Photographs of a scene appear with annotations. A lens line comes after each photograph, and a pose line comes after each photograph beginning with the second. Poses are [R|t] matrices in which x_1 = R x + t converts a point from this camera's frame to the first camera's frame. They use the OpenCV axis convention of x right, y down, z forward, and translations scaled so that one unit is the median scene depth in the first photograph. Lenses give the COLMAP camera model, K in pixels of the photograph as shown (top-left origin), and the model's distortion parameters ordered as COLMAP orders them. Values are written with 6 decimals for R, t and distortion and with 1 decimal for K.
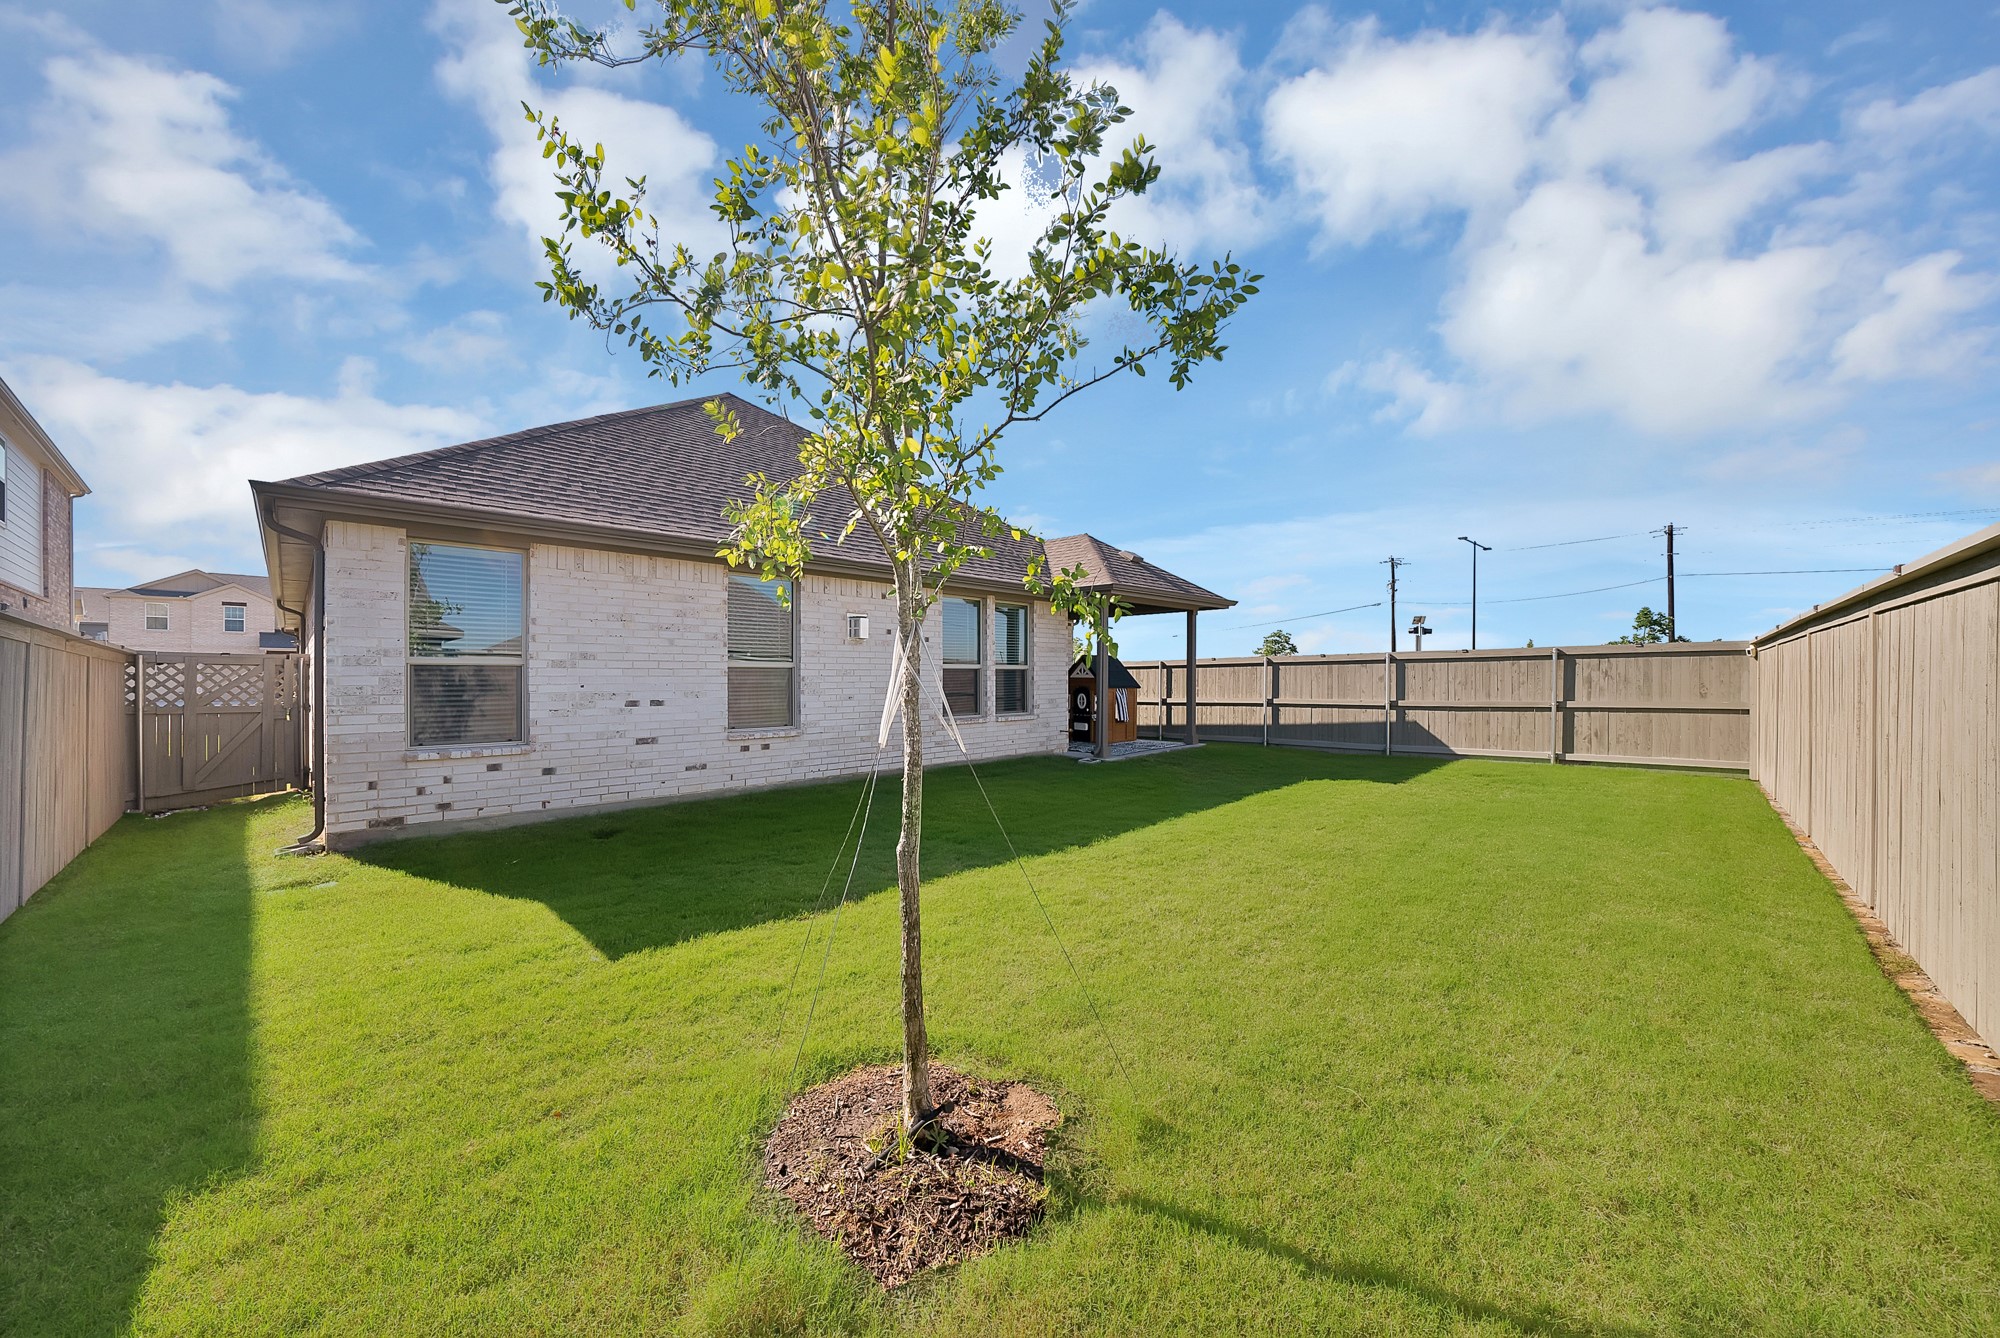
lens RADIAL K [[701.8, 0, 998.8], [0, 701.8, 679.7], [0, 0, 1]] dist [-0.015890, -0.000007]
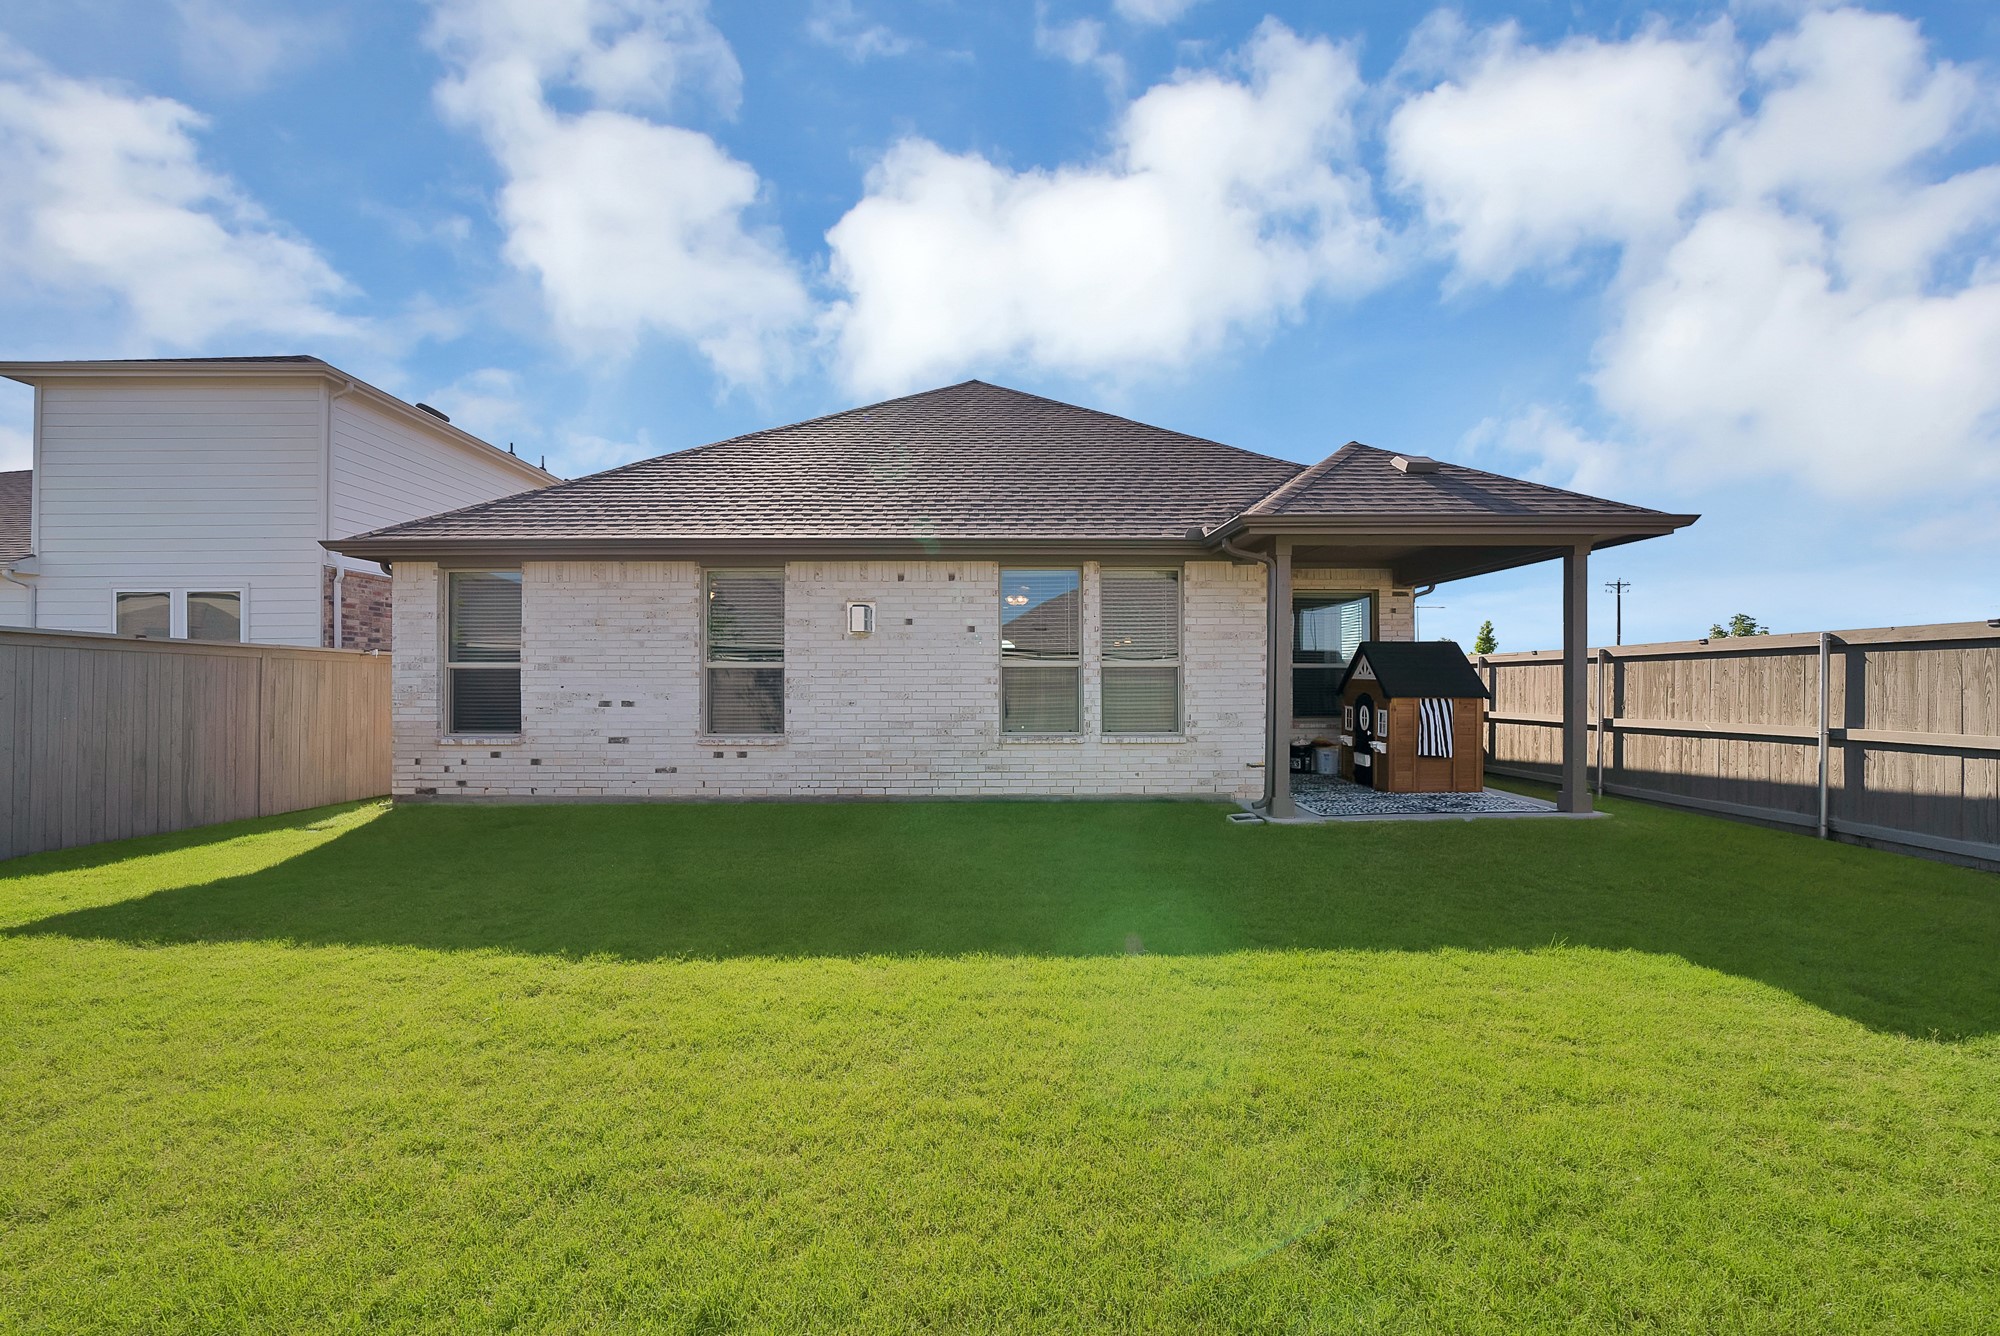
lens RADIAL K [[722.2, 0, 997.7], [0, 722.2, 676.3], [0, 0, 1]] dist [-0.020204, 0.000183]
pose [[0.709848, -0.000529, -0.704355, 0.600476], [-0.002750, 0.999990, -0.003522, -0.004559], [0.704350, 0.004437, 0.709839, 0.598729]]
